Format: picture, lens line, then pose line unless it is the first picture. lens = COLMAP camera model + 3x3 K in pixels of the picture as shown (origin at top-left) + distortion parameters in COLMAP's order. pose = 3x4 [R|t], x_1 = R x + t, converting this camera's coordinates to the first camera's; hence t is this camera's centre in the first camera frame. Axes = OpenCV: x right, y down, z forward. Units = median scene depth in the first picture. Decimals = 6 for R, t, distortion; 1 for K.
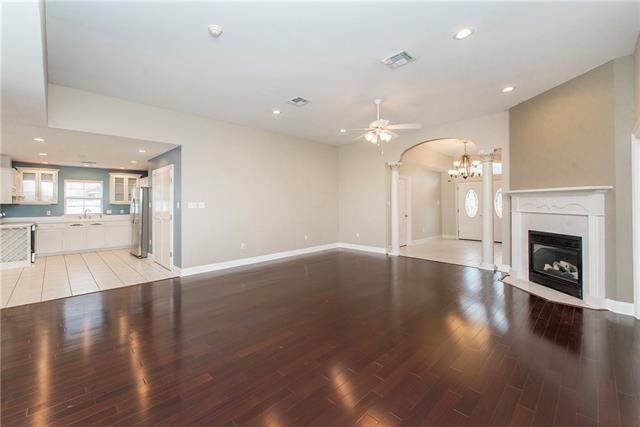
lens RADIAL K [[264.5, 0, 292.8], [0, 264.5, 197.5], [0, 0, 1]] dist [-0.002596, -0.000183]
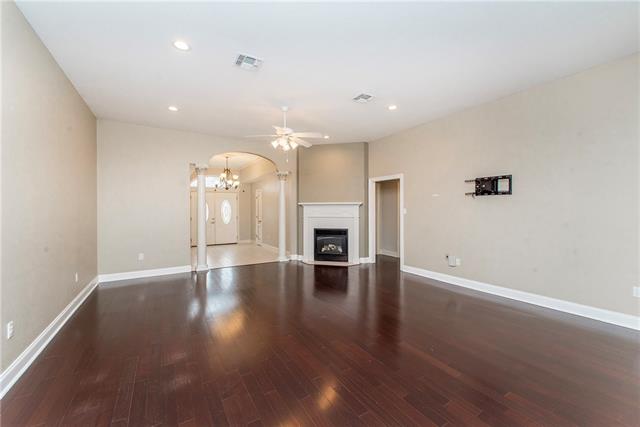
lens RADIAL K [[264.5, 0, 323.3], [0, 264.5, 215.6], [0, 0, 1]] dist [-0.002596, -0.000183]
pose [[0.154775, -0.013891, 0.987852, -0.650298], [-0.016040, 0.999734, 0.016571, 0.020607], [-0.987819, -0.018409, 0.154511, 0.711027]]
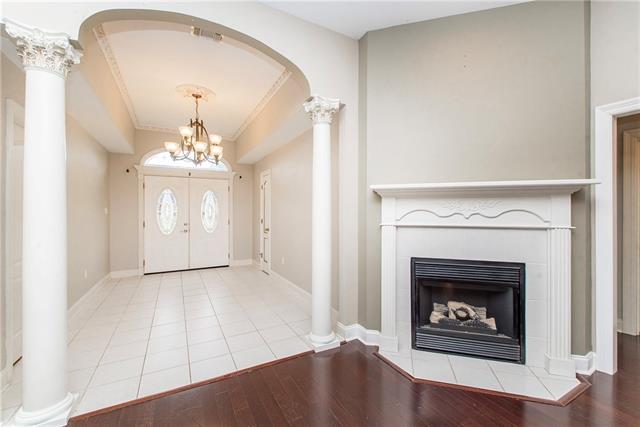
lens RADIAL K [[264.5, 0, 320.7], [0, 264.5, 214.4], [0, 0, 1]] dist [-0.002596, -0.000183]
pose [[0.213107, -0.004648, 0.977018, 0.317398], [-0.017214, 0.999816, 0.008511, 0.031671], [-0.976877, -0.018632, 0.212987, 1.078348]]
